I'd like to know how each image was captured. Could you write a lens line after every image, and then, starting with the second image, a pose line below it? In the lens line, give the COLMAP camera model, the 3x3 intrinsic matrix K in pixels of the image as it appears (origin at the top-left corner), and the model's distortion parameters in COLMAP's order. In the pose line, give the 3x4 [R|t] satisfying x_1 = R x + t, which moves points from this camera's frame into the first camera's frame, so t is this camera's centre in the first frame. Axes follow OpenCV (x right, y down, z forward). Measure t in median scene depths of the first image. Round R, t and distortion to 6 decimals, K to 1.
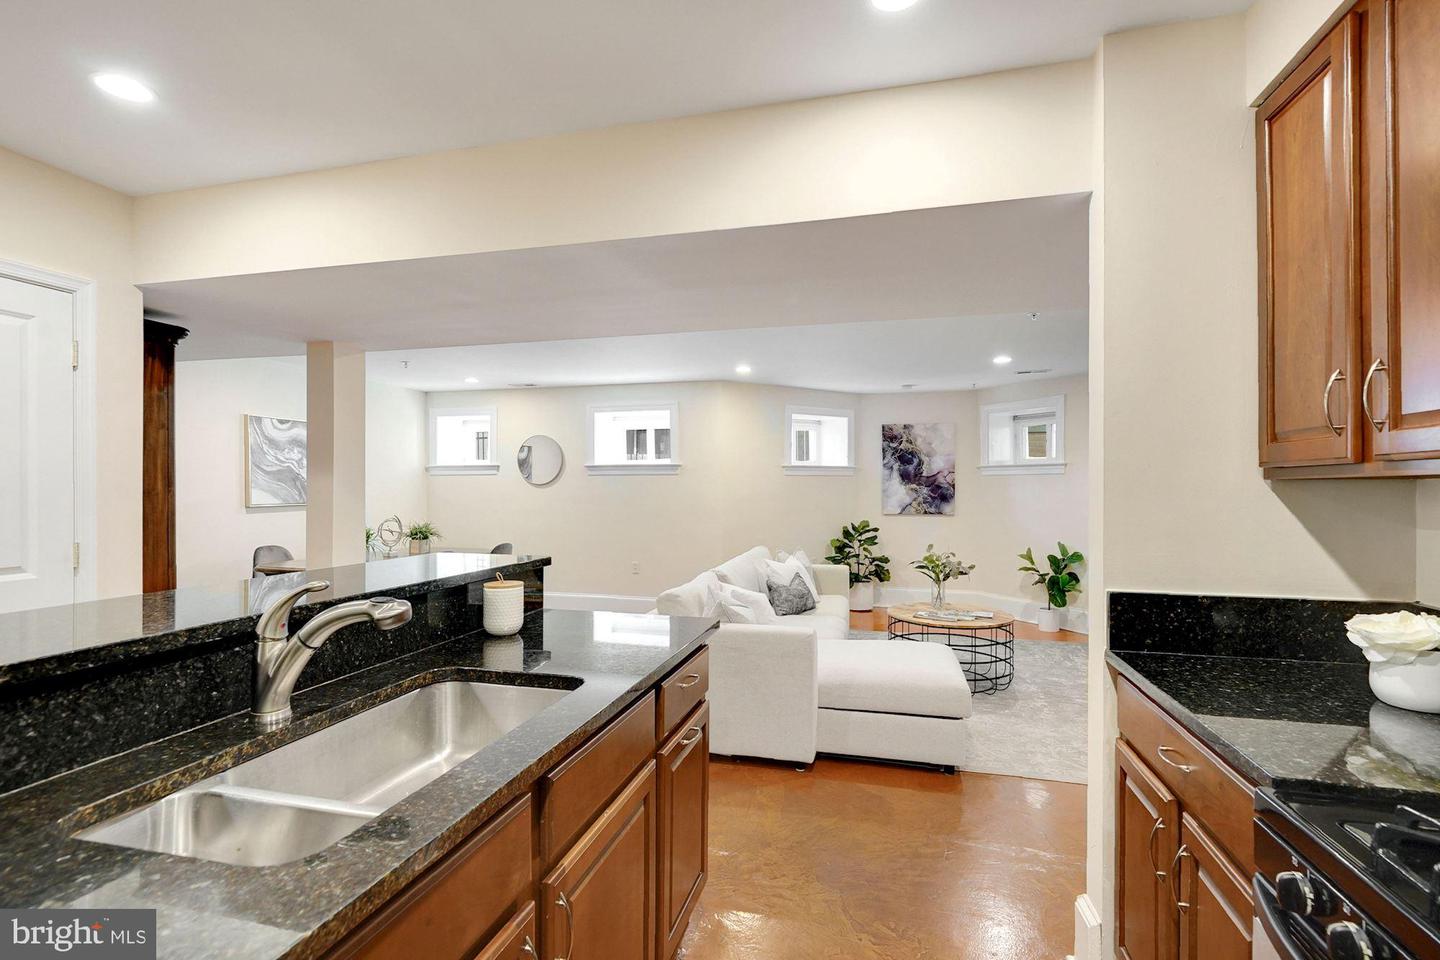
lens RADIAL K [[646.1, 0, 740.2], [0, 646.1, 502.4], [0, 0, 1]] dist [-0.002712, 0.000076]
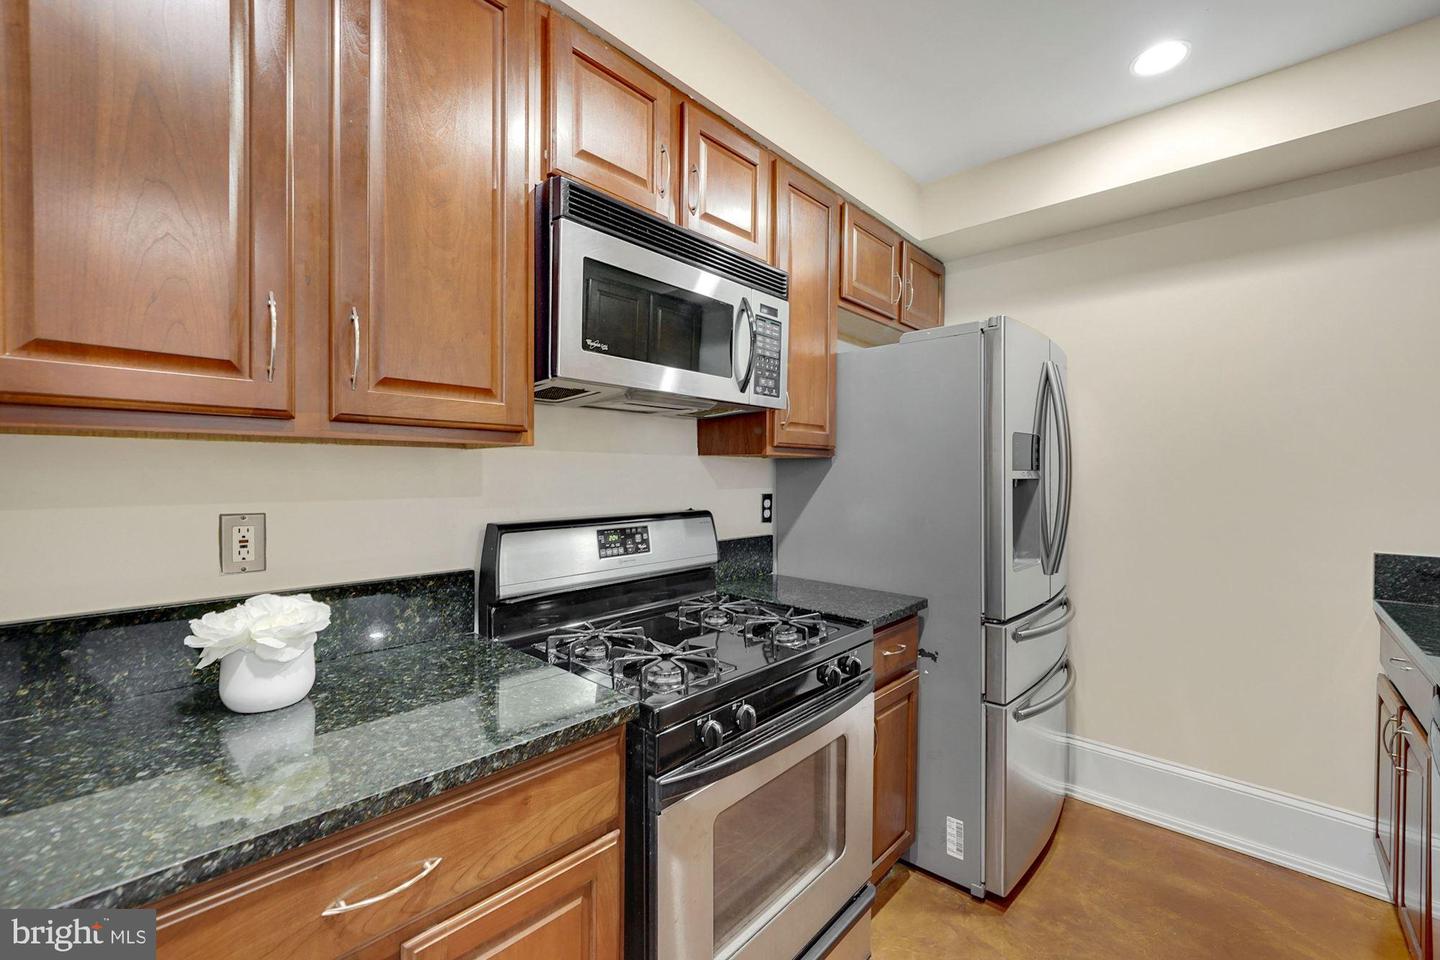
lens RADIAL K [[580.0, 0, 712.6], [0, 580.0, 479.4], [0, 0, 1]] dist [-0.002426, 0.000134]
pose [[-0.864969, -0.014967, 0.501602, 0.027880], [0.004095, 0.999311, 0.036879, -0.001144], [-0.501809, 0.033953, -0.864312, 0.276798]]
